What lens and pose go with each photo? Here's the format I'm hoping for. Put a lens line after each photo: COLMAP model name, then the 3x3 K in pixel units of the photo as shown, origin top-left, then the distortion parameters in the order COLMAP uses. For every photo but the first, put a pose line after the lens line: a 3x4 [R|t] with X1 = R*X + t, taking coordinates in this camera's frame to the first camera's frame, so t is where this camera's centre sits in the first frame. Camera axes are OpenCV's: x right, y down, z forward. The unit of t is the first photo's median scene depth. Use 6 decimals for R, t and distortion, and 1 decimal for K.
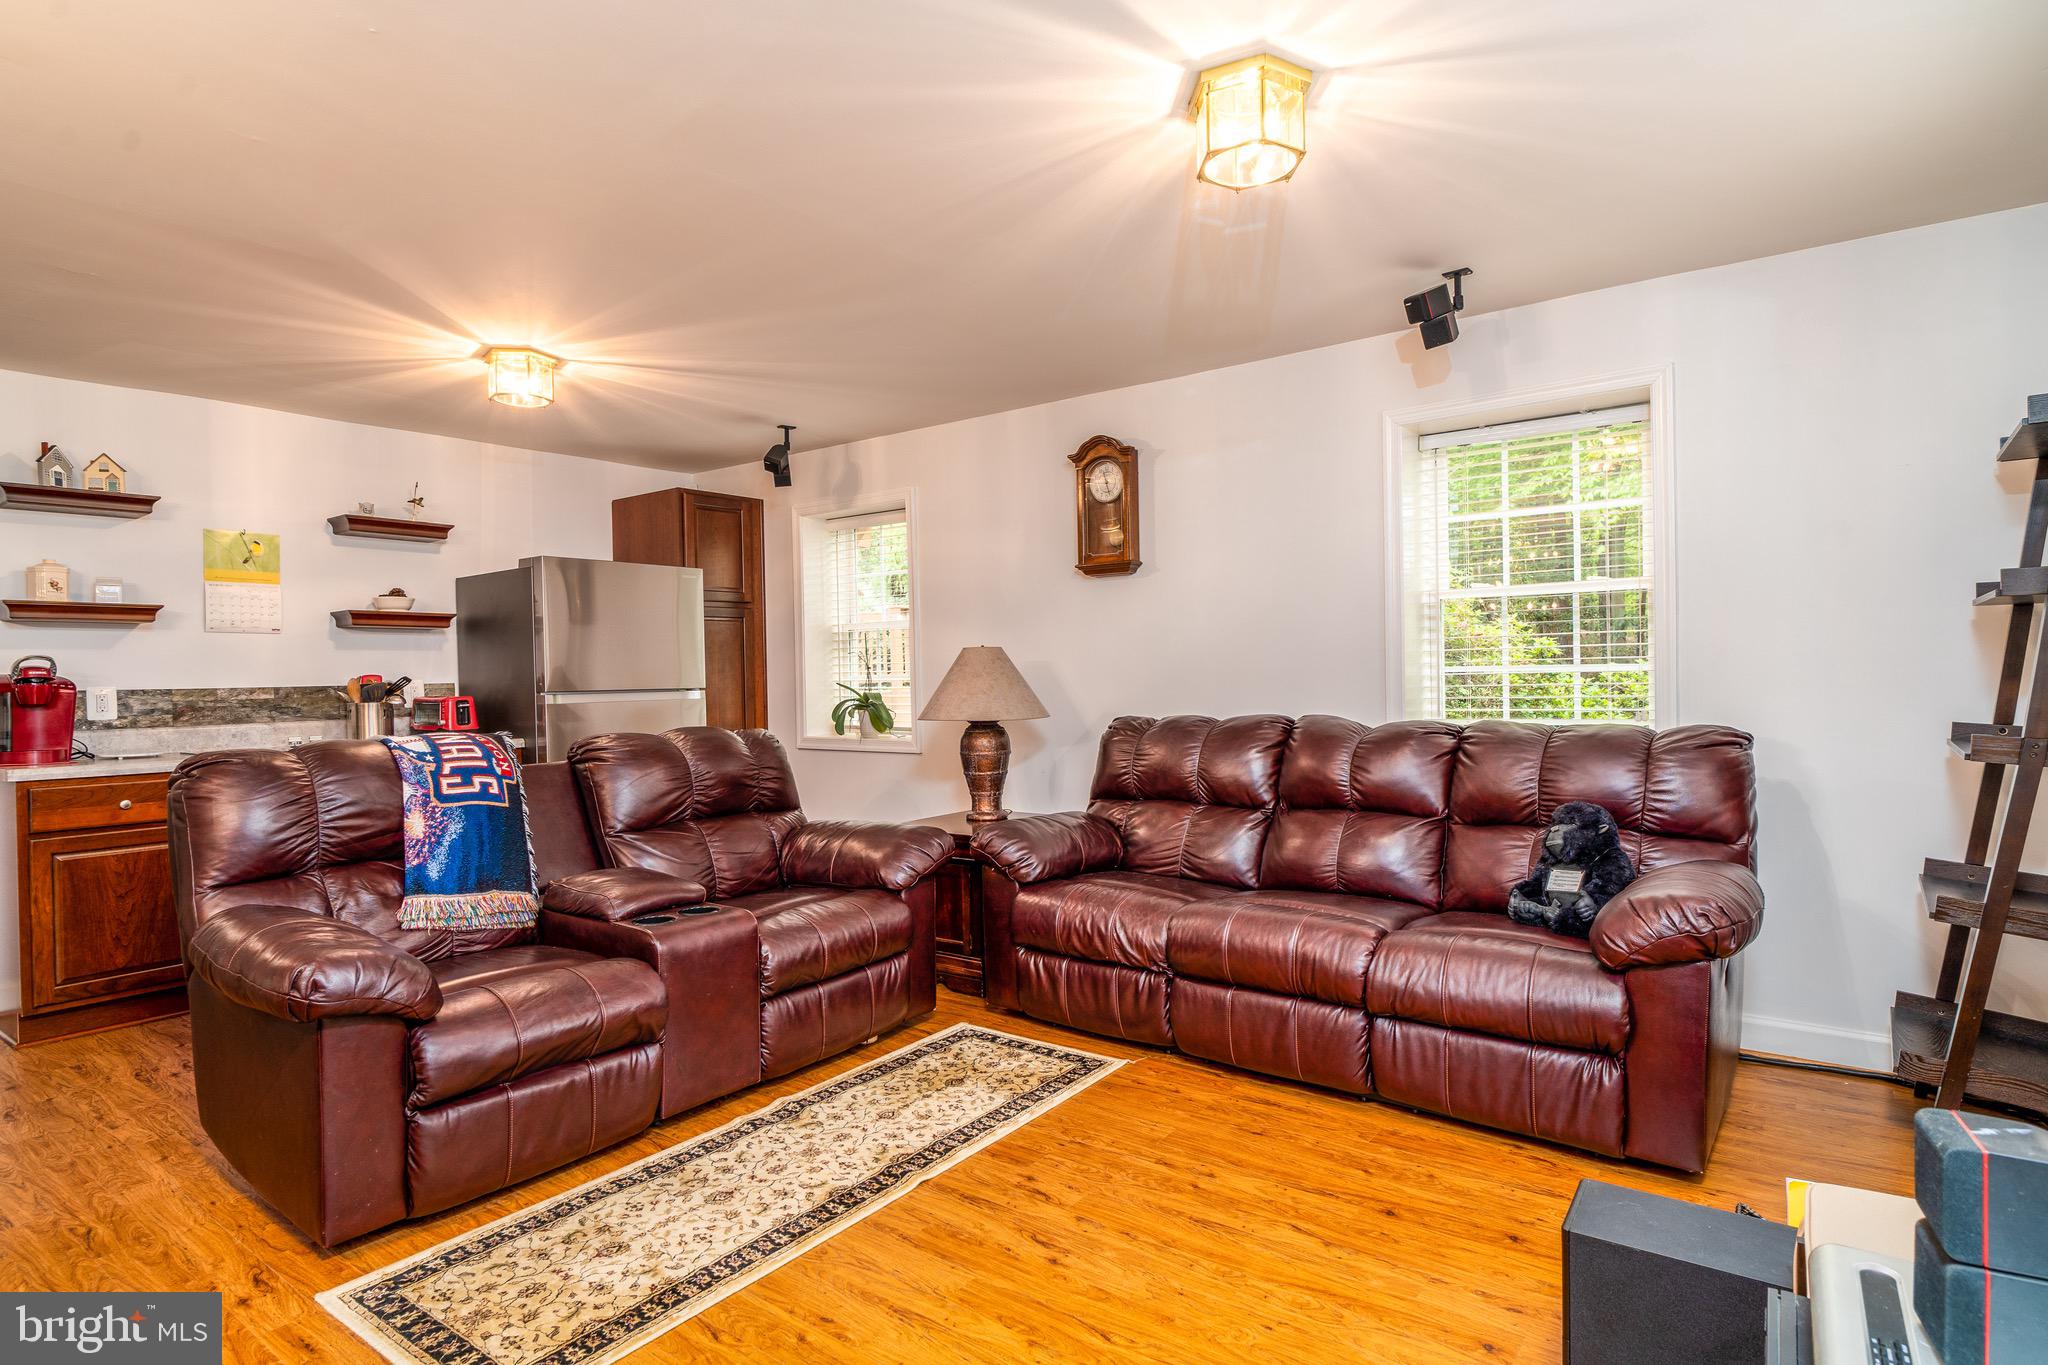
lens RADIAL K [[1077.6, 0, 1029.2], [0, 1077.6, 681.9], [0, 0, 1]] dist [-0.008117, 0.003635]
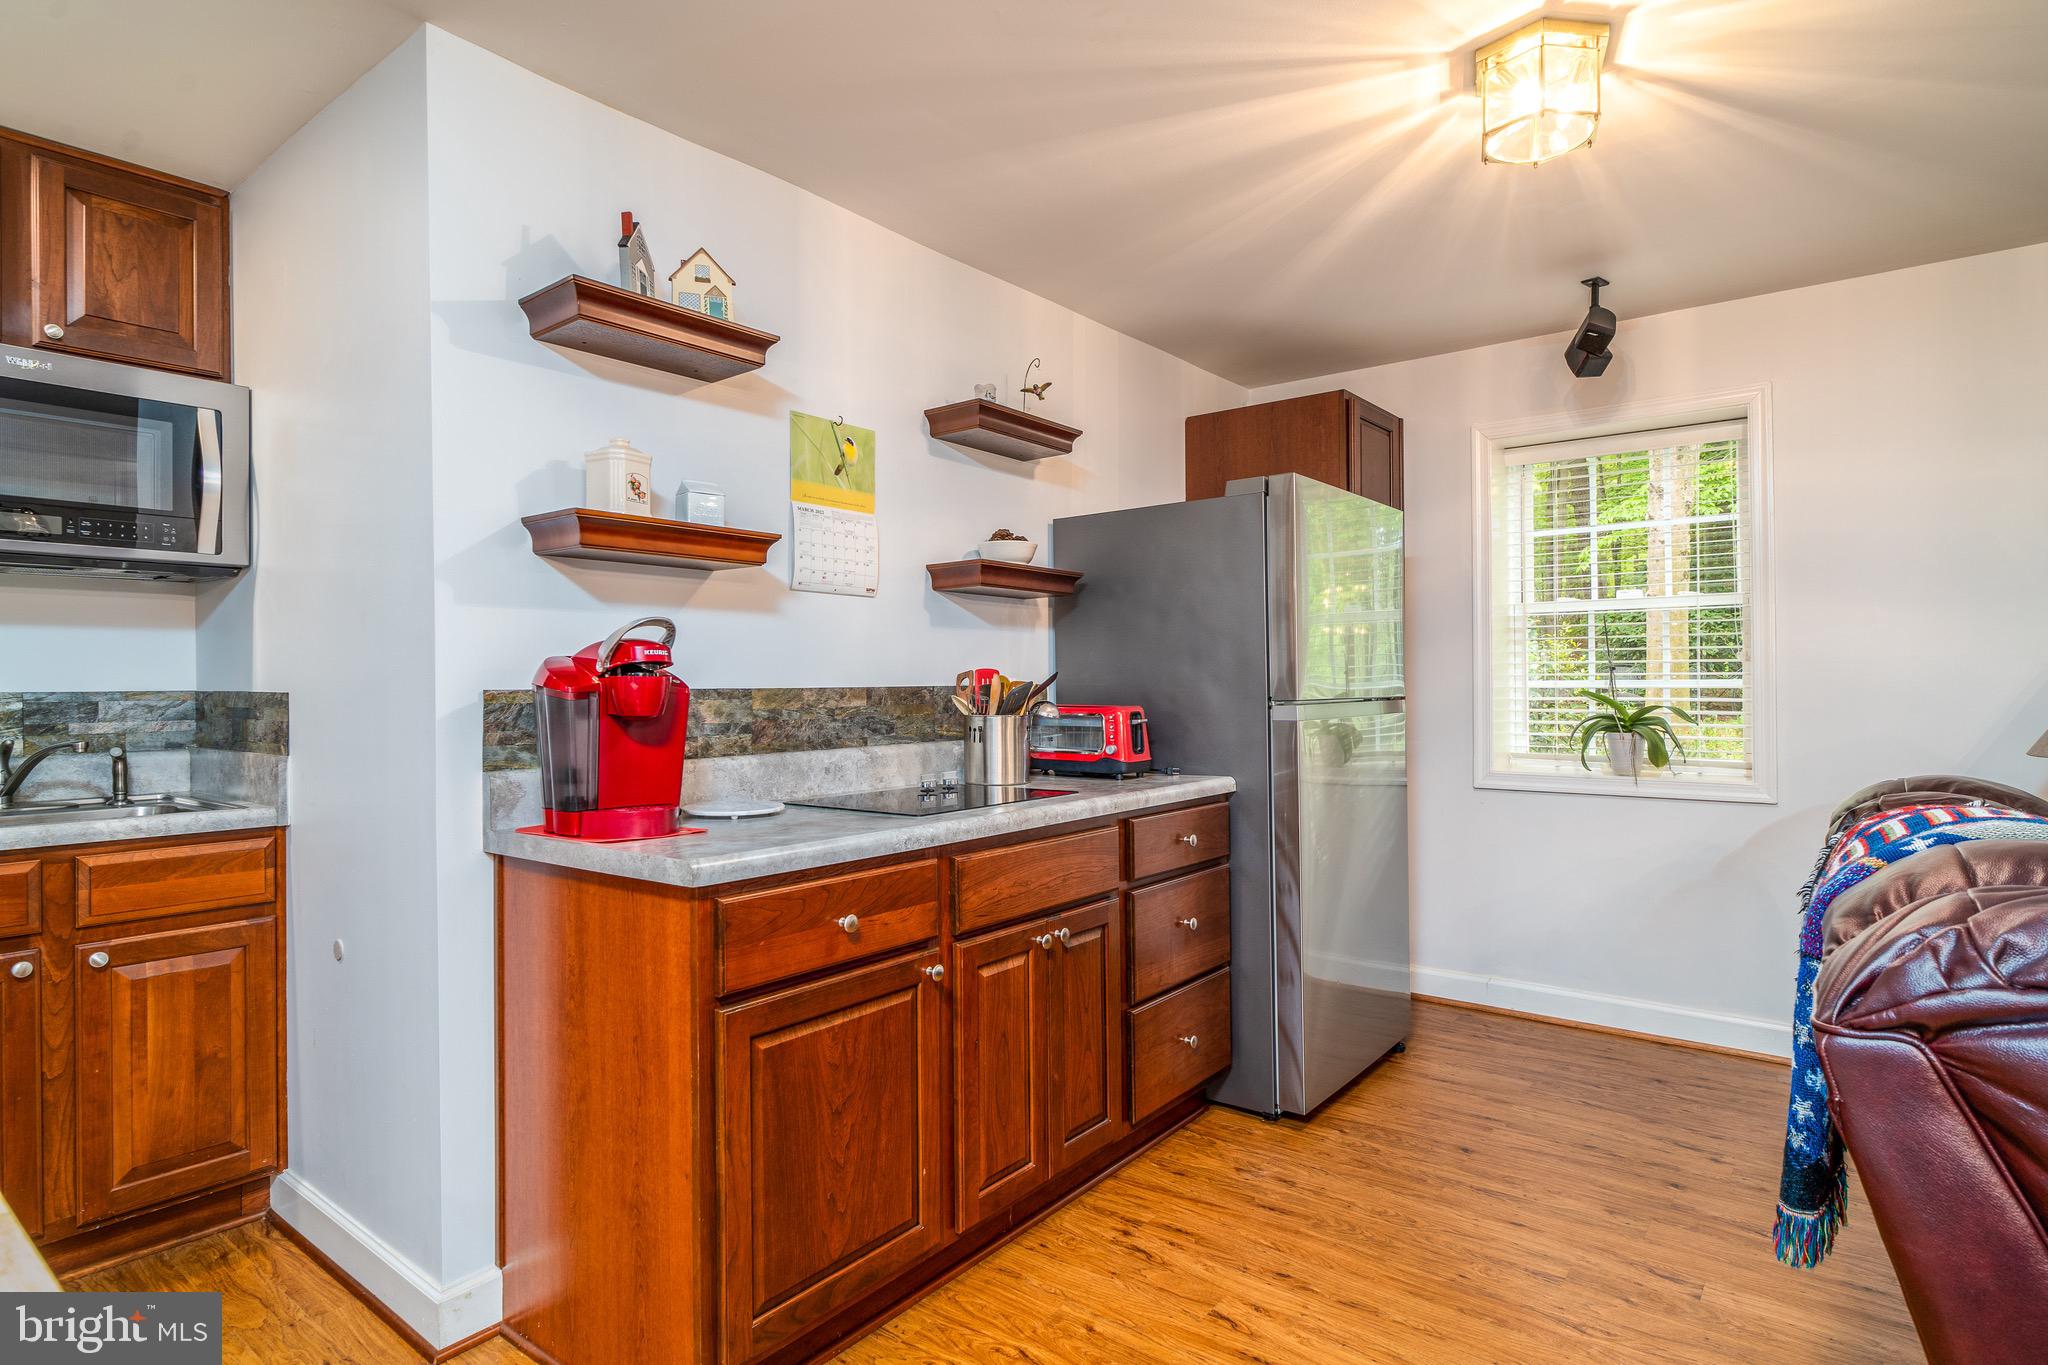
lens RADIAL K [[1077.6, 0, 1024.6], [0, 1077.6, 682.9], [0, 0, 1]] dist [-0.008117, 0.003635]
pose [[0.999674, 0.011375, -0.022875, -0.617800], [-0.011606, 0.999883, -0.009985, 0.007646], [0.022759, 0.010247, 0.999688, 0.420795]]
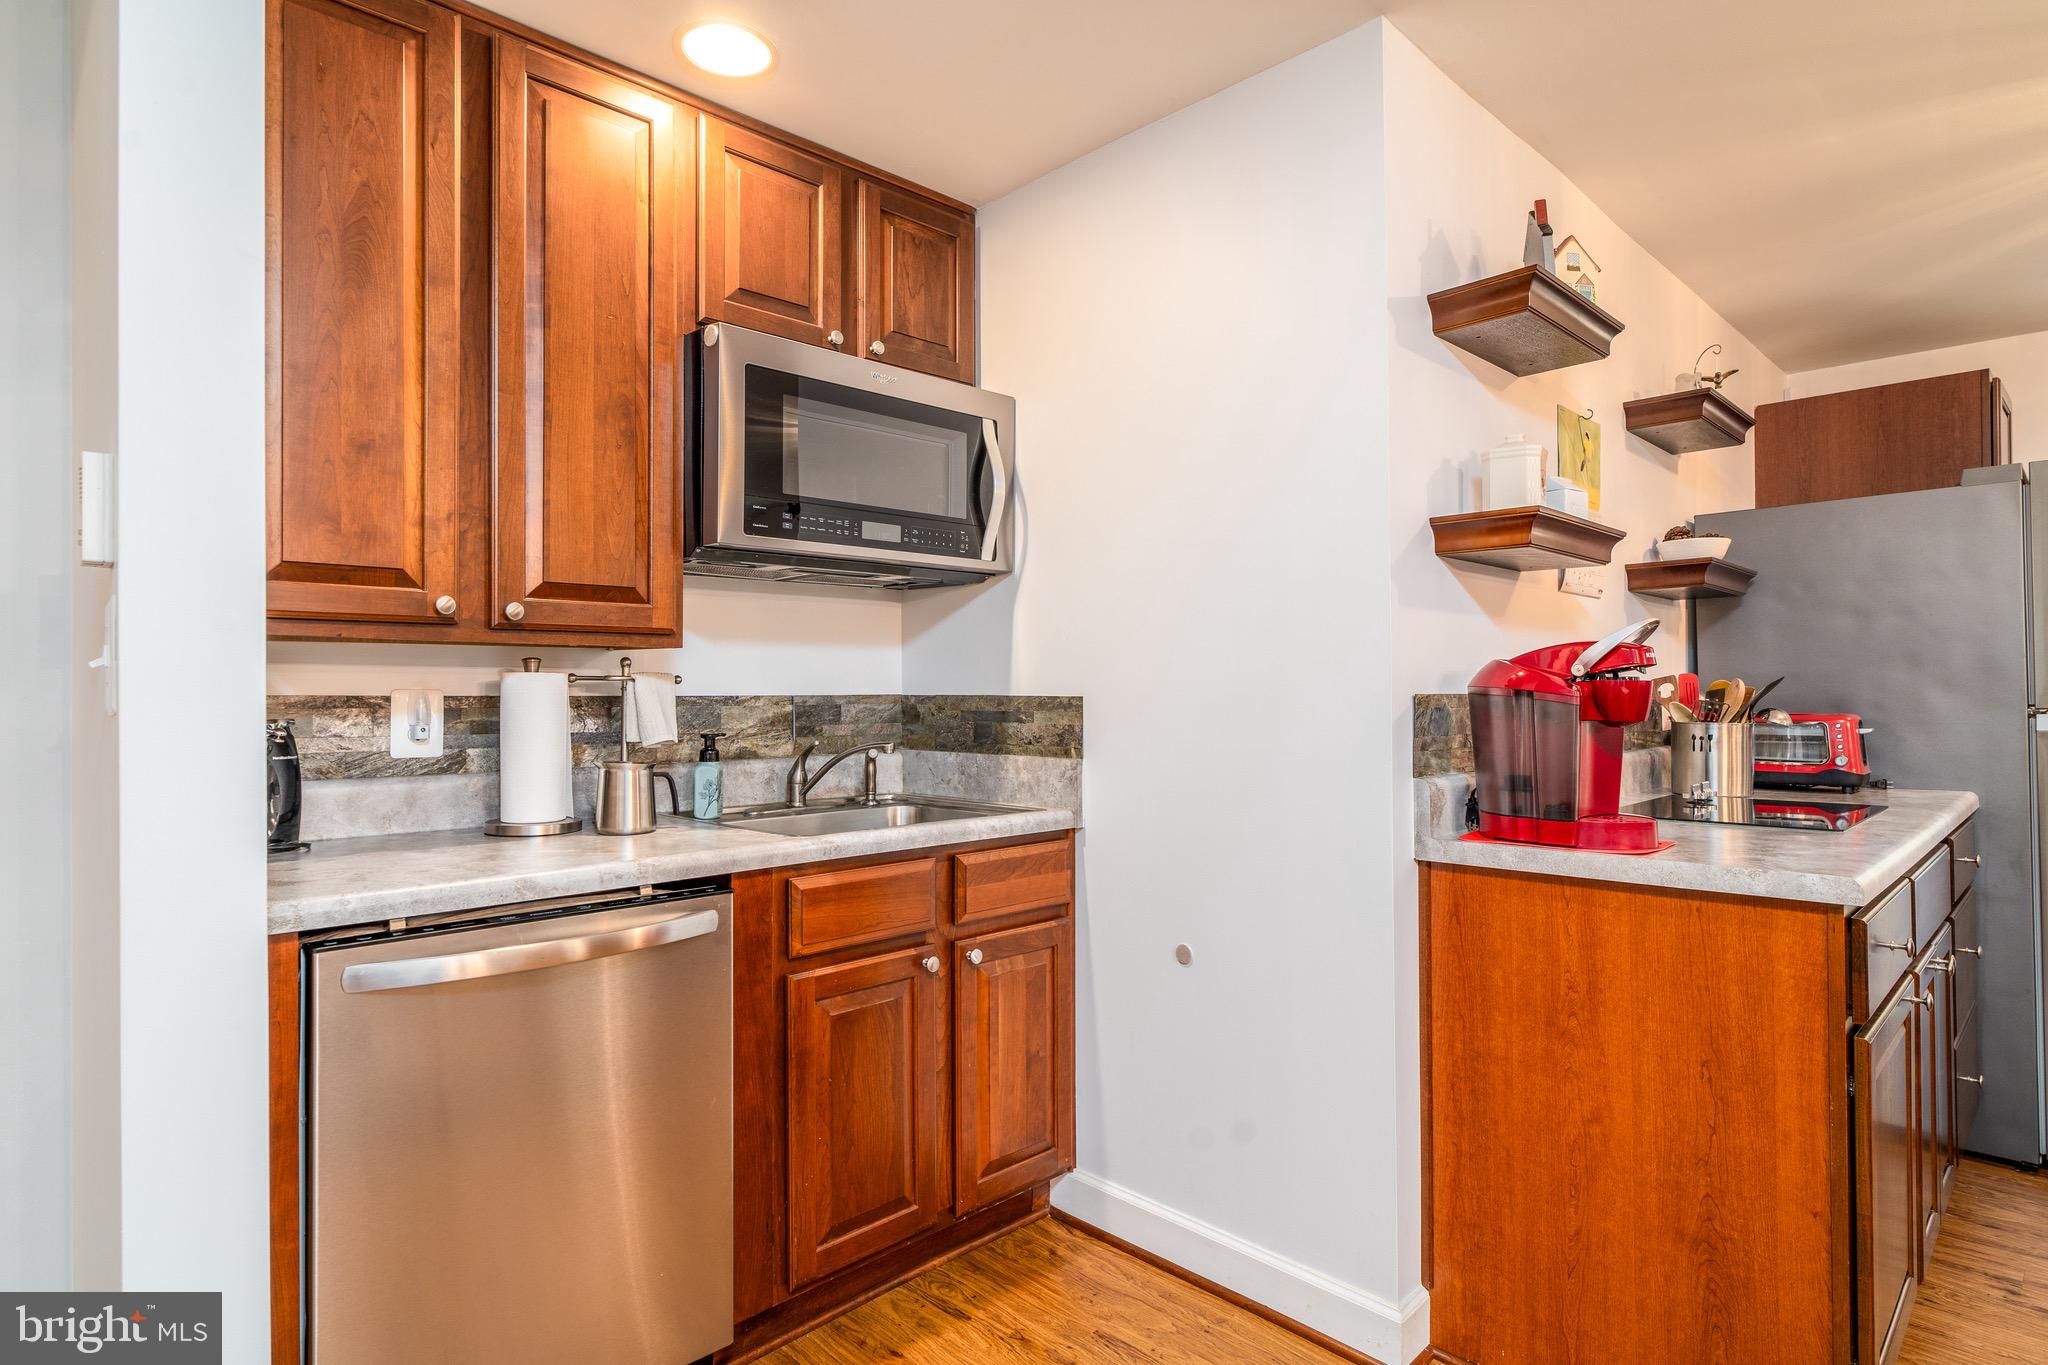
lens RADIAL K [[1077.6, 0, 1035.8], [0, 1077.6, 683.6], [0, 0, 1]] dist [-0.008117, 0.003635]
pose [[0.988168, 0.012841, -0.152838, -0.933504], [-0.015159, 0.999787, -0.014008, 0.012807], [0.152625, 0.016159, 0.988152, 0.407671]]
